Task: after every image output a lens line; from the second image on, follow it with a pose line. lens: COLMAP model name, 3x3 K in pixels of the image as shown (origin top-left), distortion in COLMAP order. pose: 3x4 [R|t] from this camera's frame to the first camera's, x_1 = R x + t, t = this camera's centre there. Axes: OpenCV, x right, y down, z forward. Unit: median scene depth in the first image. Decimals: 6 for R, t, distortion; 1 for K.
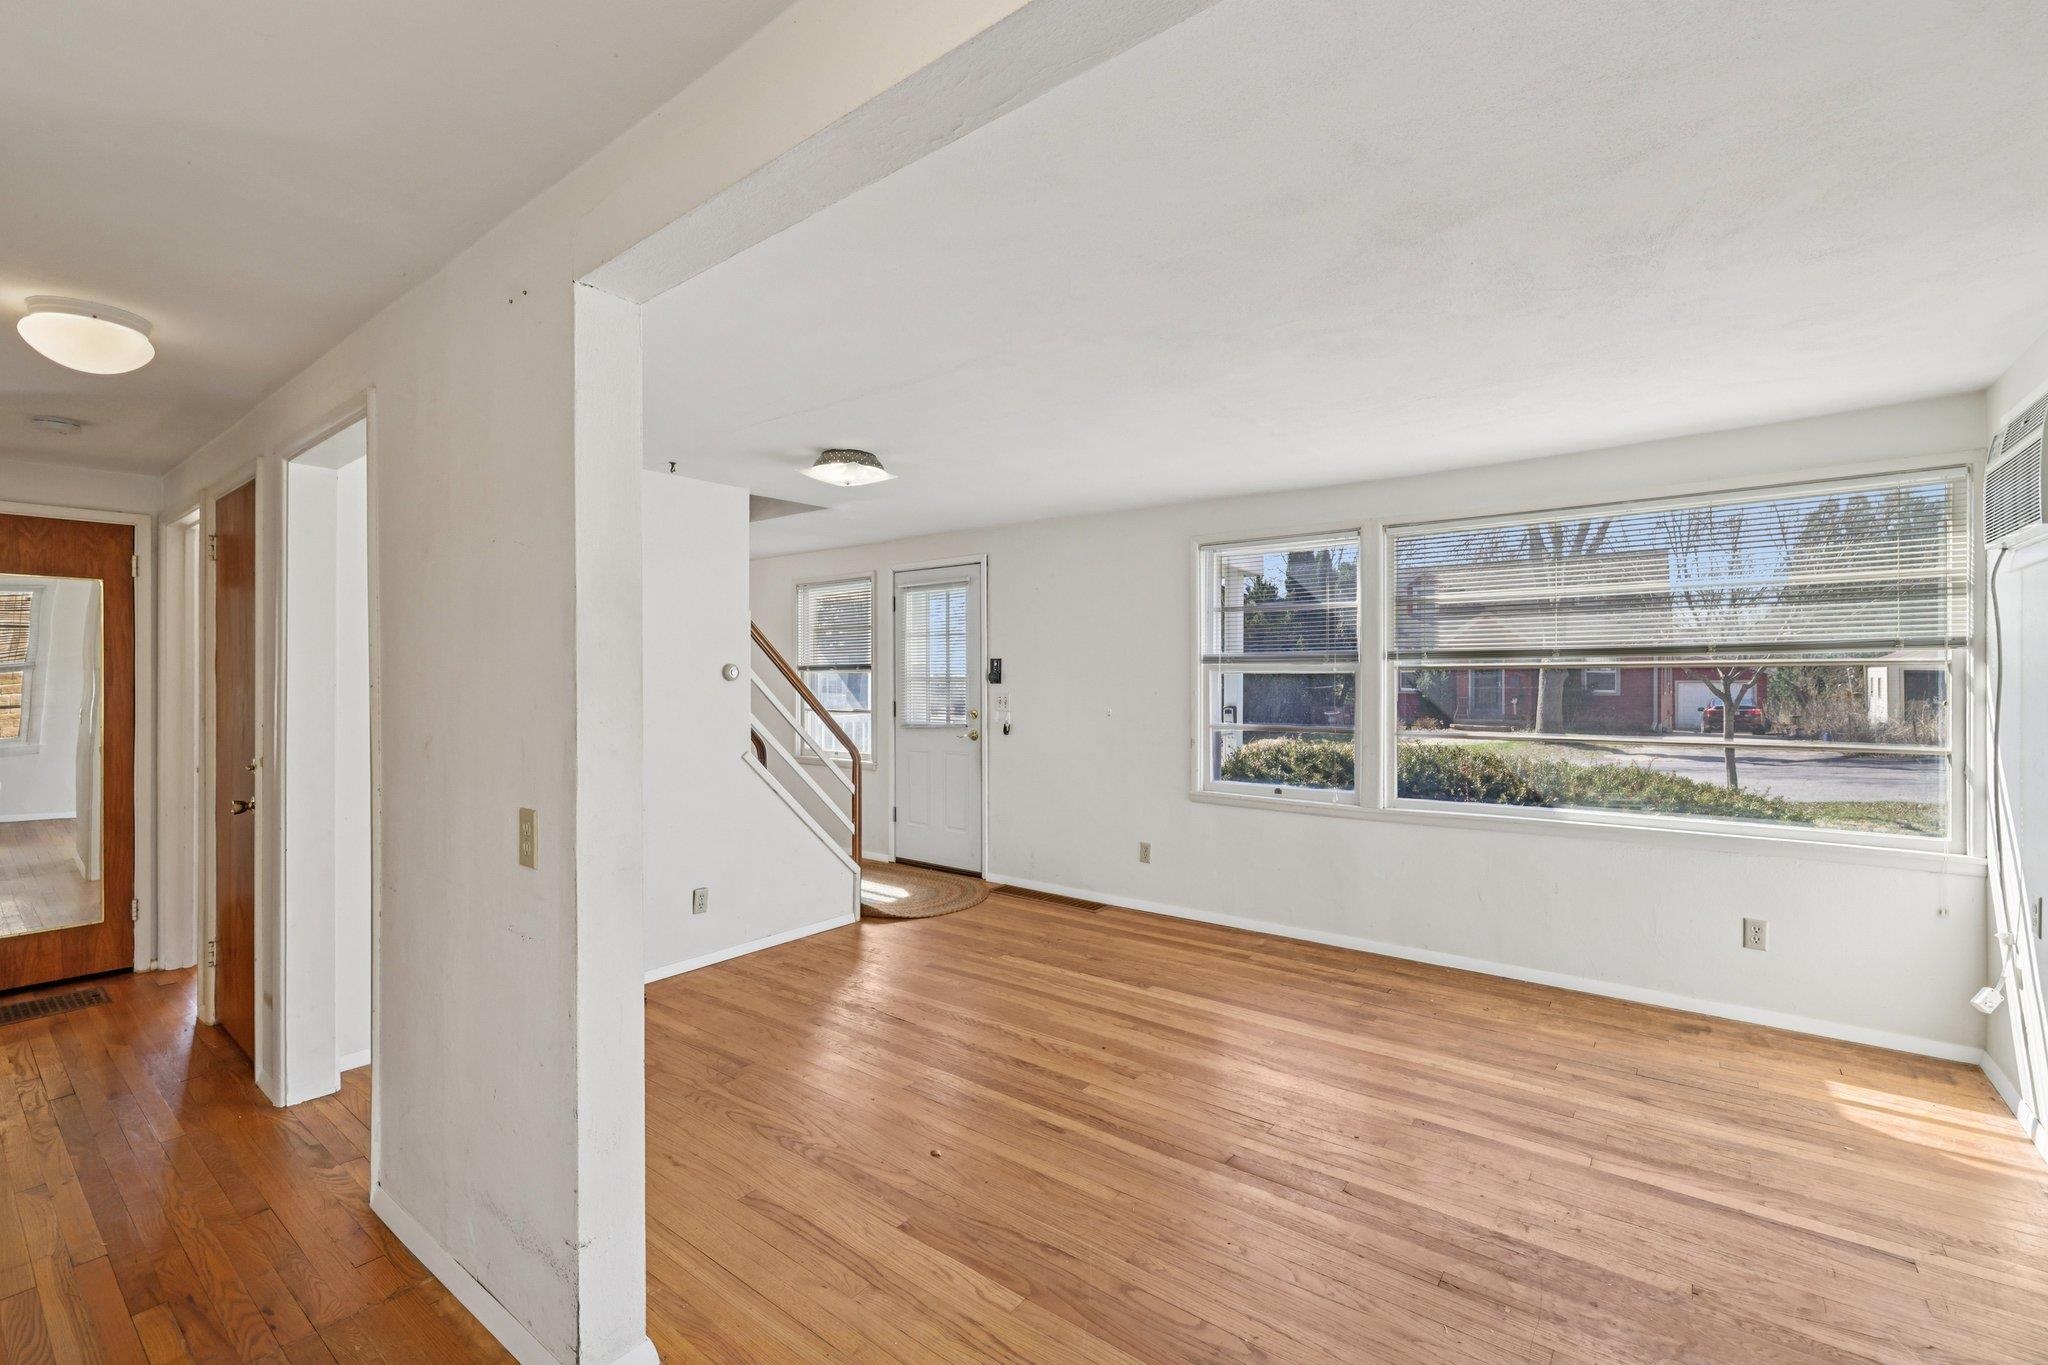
lens RADIAL K [[885.8, 0, 1011.1], [0, 885.8, 683.6], [0, 0, 1]] dist [0.003749, 0.000034]
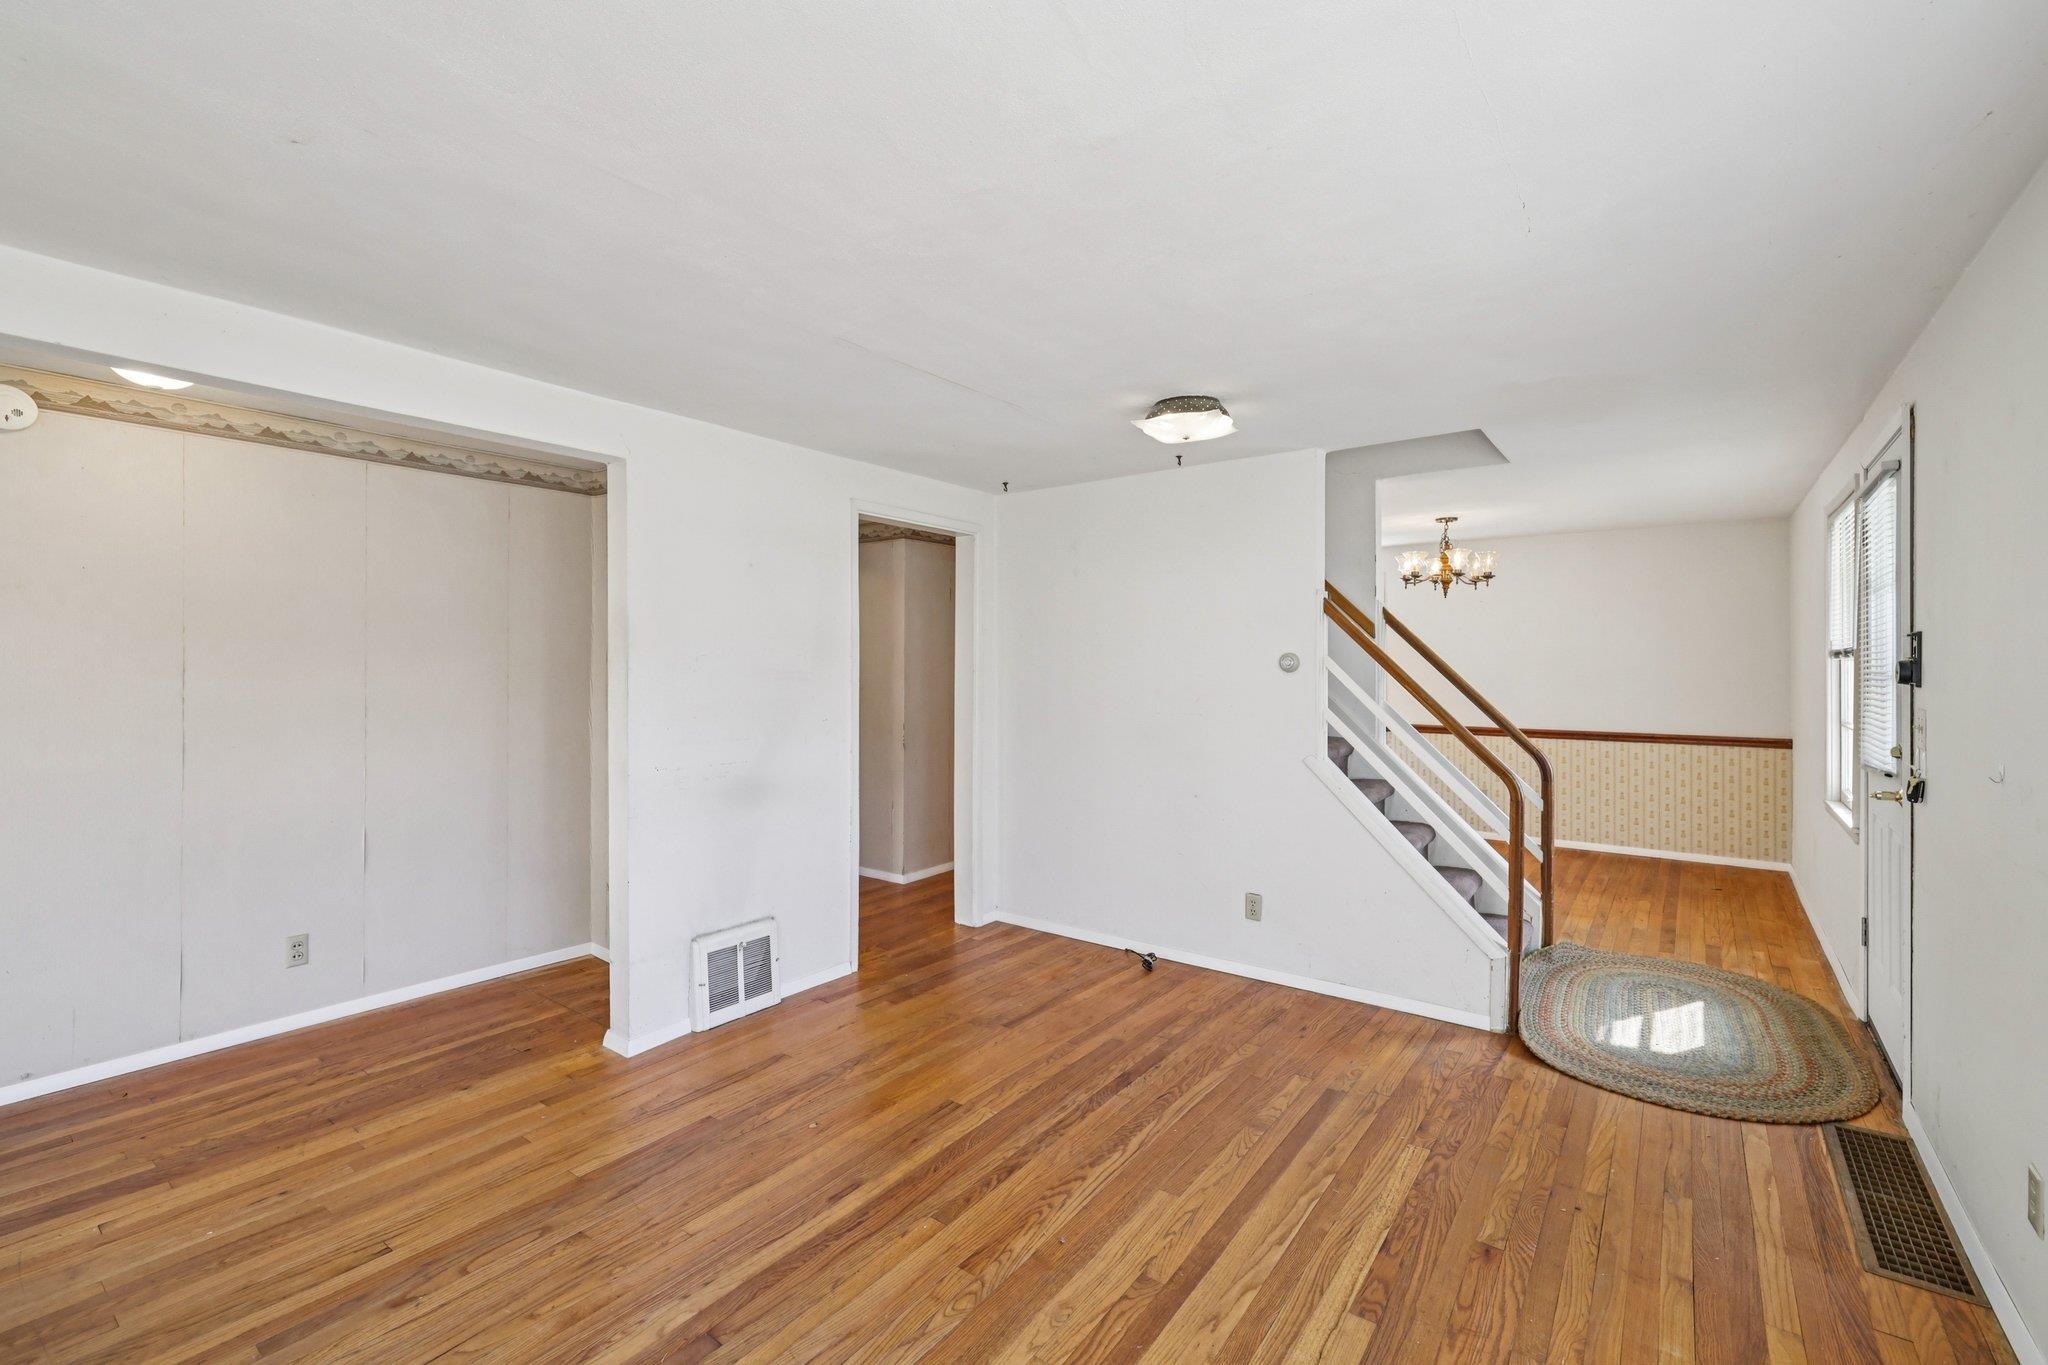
lens RADIAL K [[885.8, 0, 1013.0], [0, 885.8, 666.6], [0, 0, 1]] dist [0.003749, 0.000034]
pose [[0.010496, 0.001175, -0.999944, 0.630348], [-0.007545, 0.999971, 0.001096, -0.006943], [0.999916, 0.007533, 0.010504, 0.802337]]
